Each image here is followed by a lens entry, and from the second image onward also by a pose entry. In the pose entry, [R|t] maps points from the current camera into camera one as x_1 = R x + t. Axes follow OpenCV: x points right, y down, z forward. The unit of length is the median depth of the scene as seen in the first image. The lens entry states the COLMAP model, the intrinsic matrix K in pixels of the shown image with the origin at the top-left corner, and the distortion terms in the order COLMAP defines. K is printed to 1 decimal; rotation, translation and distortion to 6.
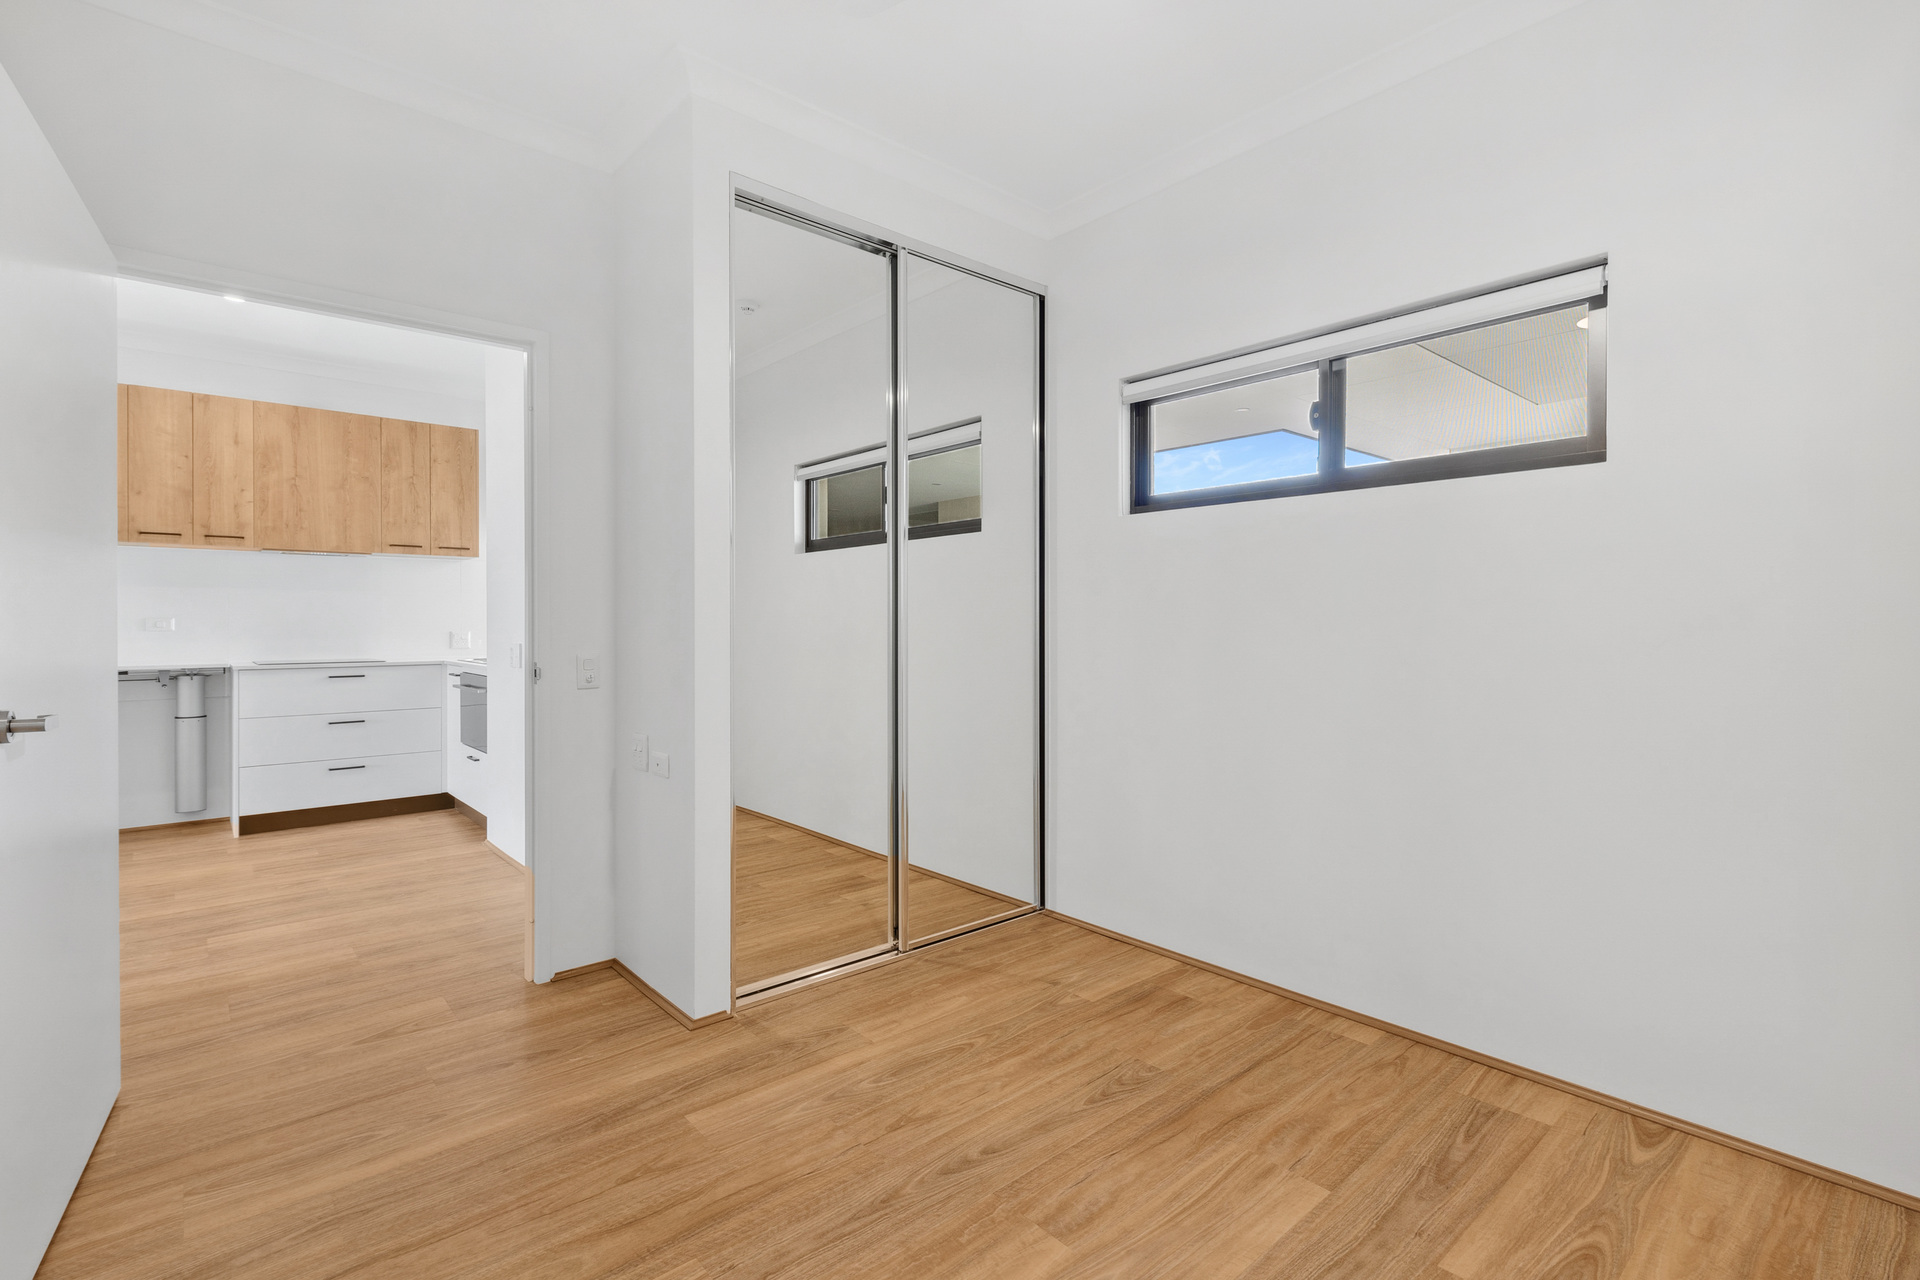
lens RADIAL K [[878.2, 0, 963.4], [0, 878.2, 628.5], [0, 0, 1]] dist [-0.003012, -0.001331]
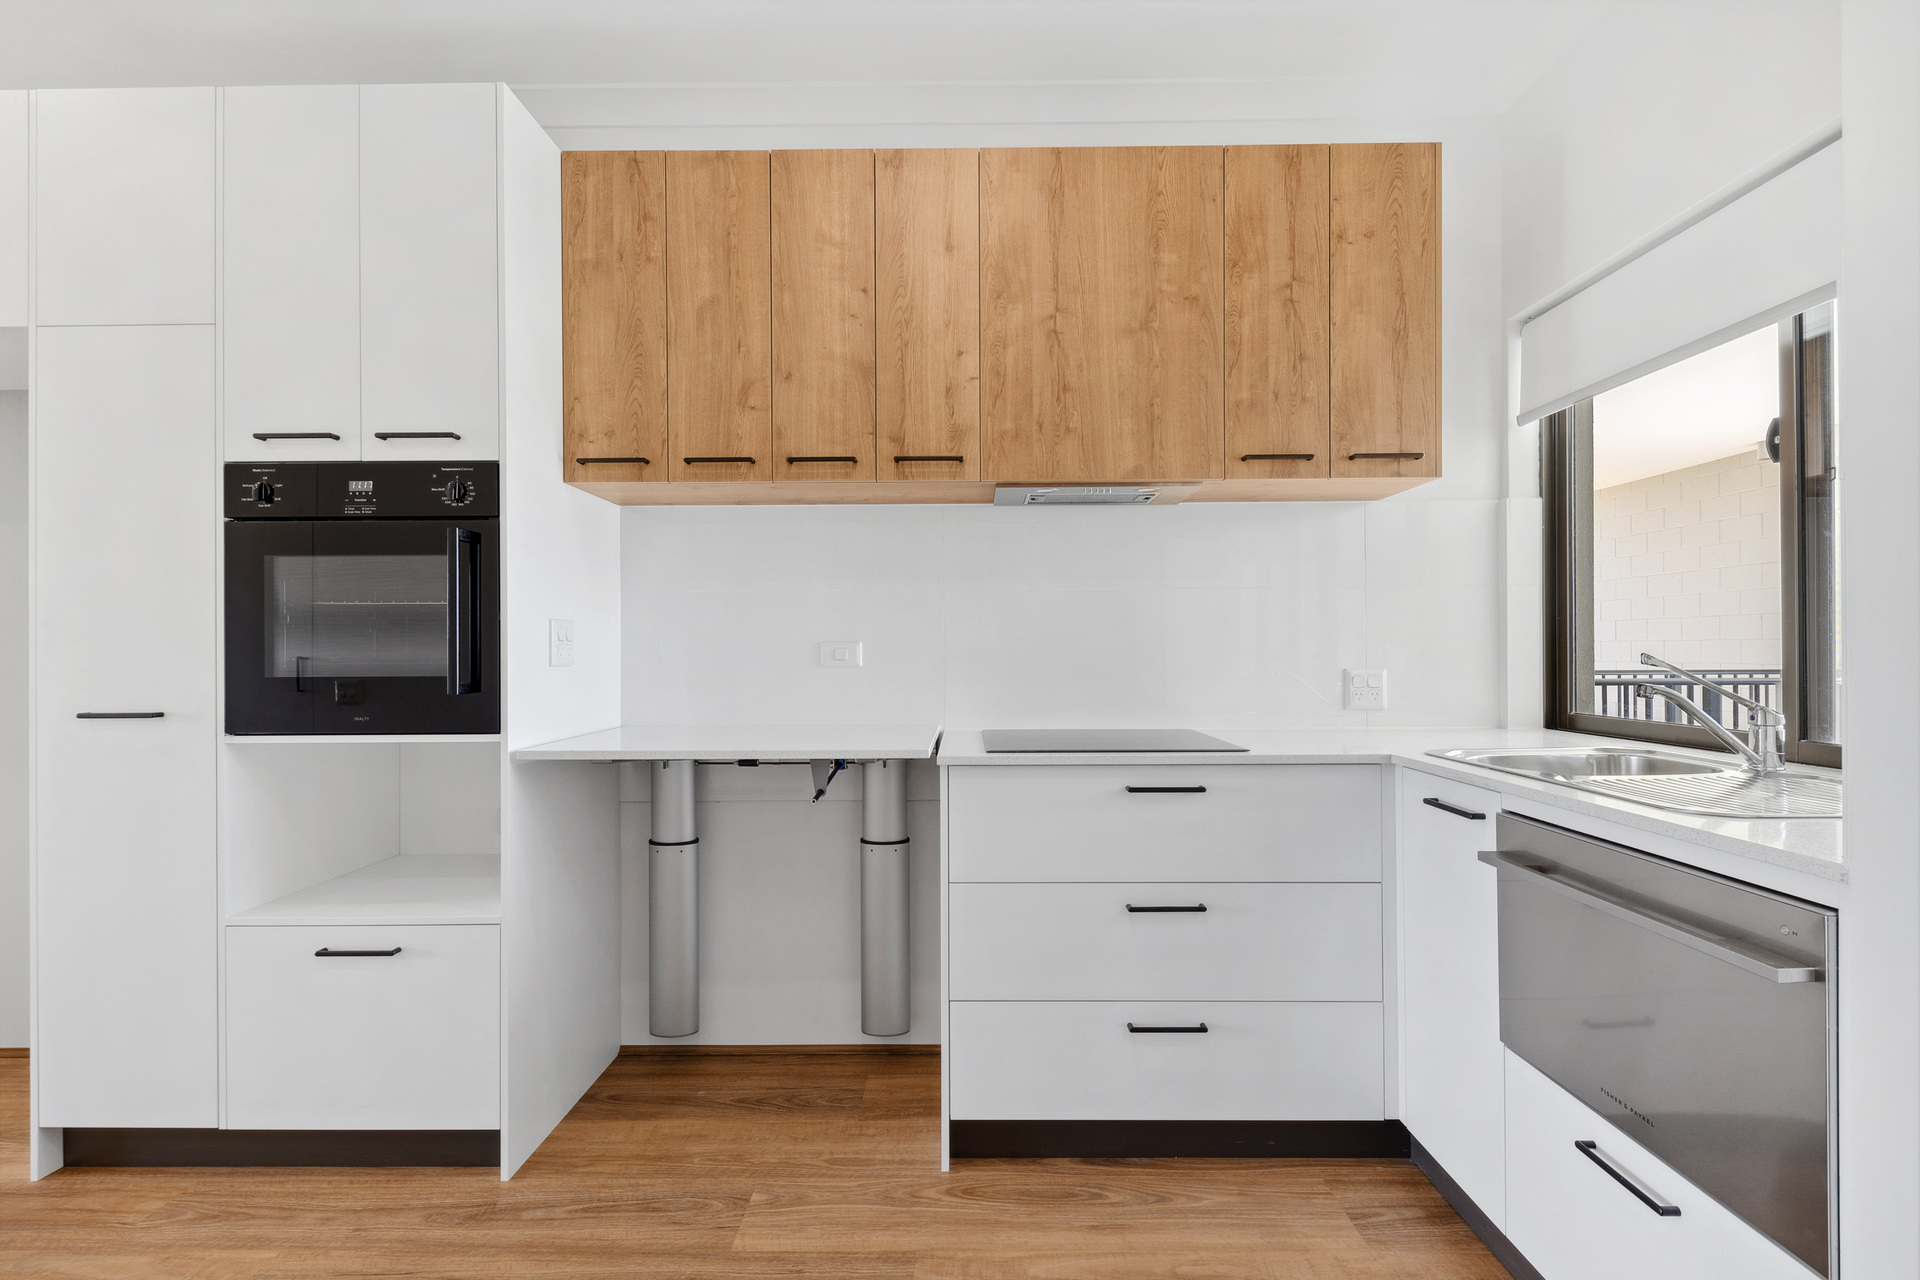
lens RADIAL K [[908.3, 0, 960.0], [0, 908.3, 650.8], [0, 0, 1]] dist [0.002861, 0.000317]
pose [[0.740887, -0.004445, -0.671615, -0.502241], [0.001378, 0.999986, -0.005098, -0.004419], [0.671628, 0.002852, 0.740883, 0.643328]]
